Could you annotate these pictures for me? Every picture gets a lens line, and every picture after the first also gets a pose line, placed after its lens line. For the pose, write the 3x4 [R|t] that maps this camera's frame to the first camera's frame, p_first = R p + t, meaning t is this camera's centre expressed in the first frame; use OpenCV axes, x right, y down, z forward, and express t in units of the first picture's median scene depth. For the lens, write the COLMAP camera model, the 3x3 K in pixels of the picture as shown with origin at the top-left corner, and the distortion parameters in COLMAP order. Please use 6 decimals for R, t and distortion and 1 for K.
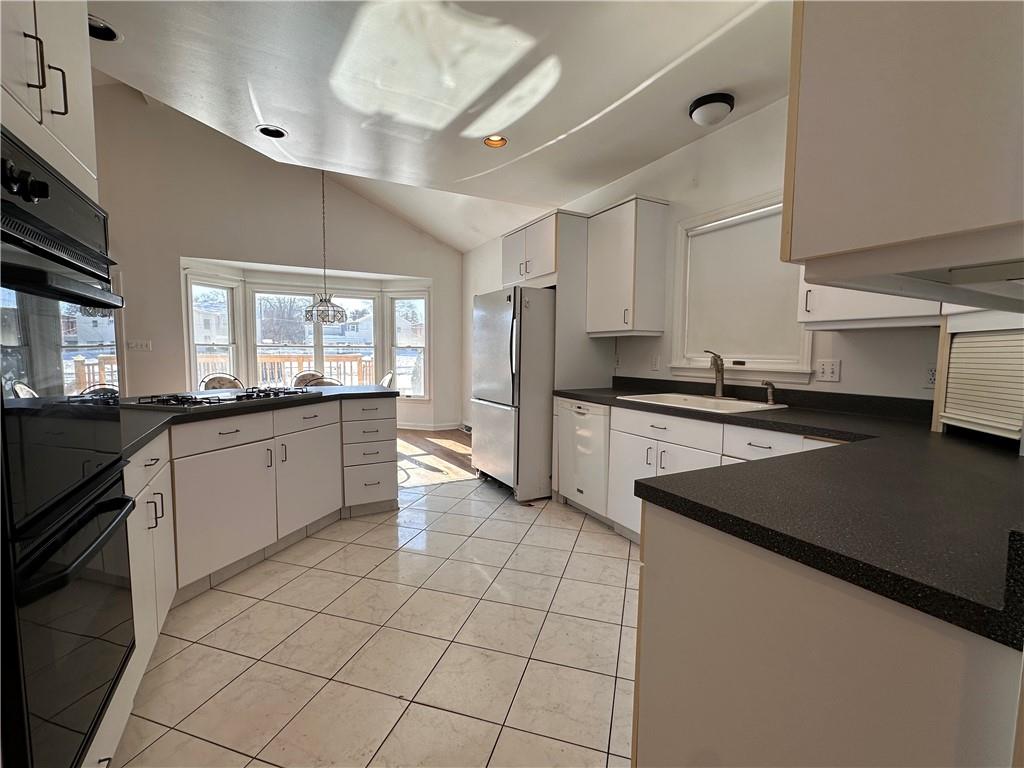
lens RADIAL K [[449.5, 0, 512.0], [0, 449.5, 384.0], [0, 0, 1]] dist [-0.001614, -0.000123]
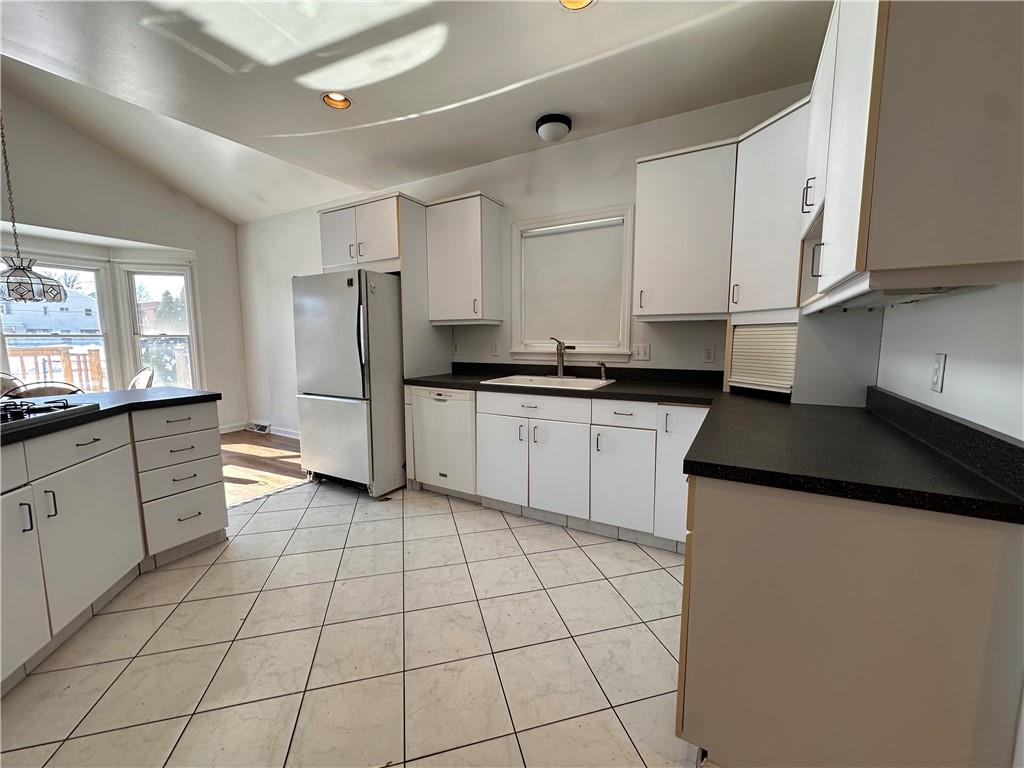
lens RADIAL K [[407.0, 0, 512.0], [0, 407.0, 384.0], [0, 0, 1]] dist [-0.002044, 0.000006]
pose [[0.845843, -0.069880, 0.528835, -0.194535], [0.047913, 0.997328, 0.055151, -0.014622], [-0.531276, -0.021311, 0.846931, 0.127309]]
